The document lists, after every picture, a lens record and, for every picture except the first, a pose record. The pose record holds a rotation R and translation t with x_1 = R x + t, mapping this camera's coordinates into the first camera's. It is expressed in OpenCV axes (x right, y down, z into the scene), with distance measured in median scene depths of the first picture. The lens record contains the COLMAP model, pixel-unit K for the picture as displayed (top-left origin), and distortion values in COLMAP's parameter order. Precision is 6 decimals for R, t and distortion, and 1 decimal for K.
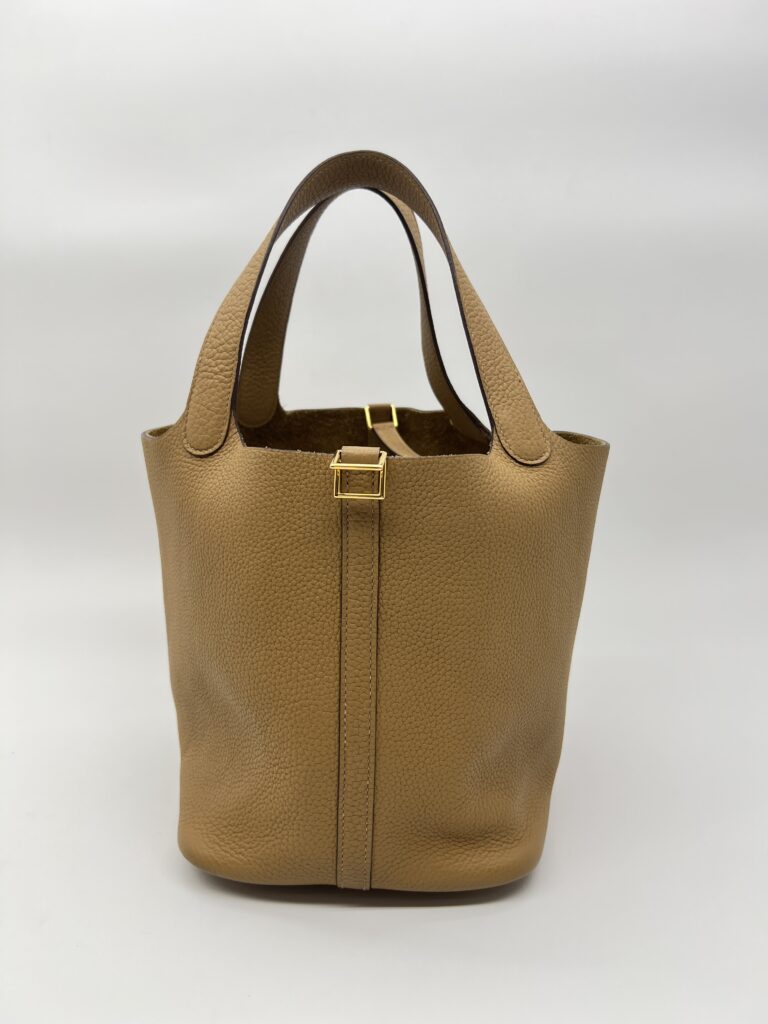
lens RADIAL K [[773.0, 0, 378.8], [0, 773.0, 516.6], [0, 0, 1]] dist [0.002194, -0.001717]
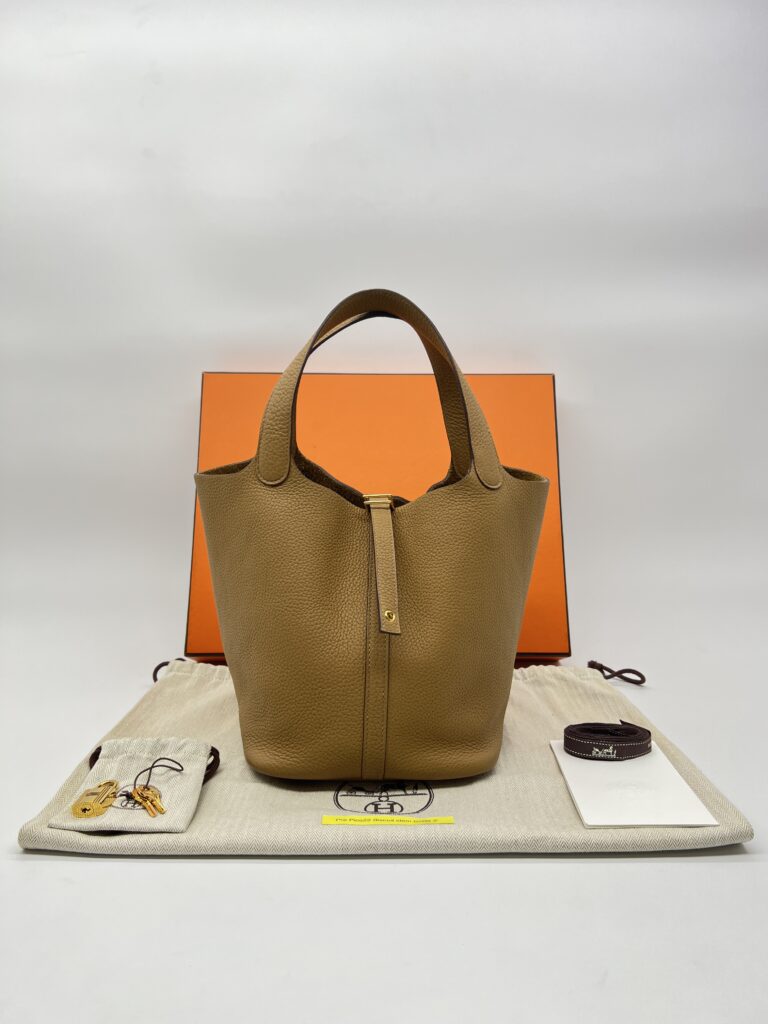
lens RADIAL K [[773.0, 0, 387.0], [0, 773.0, 509.4], [0, 0, 1]] dist [0.002194, -0.001717]
pose [[0.999368, -0.006213, 0.035011, -0.055101], [0.008648, 0.997522, -0.069821, 0.078427], [-0.034491, 0.070079, 0.996945, -0.521179]]
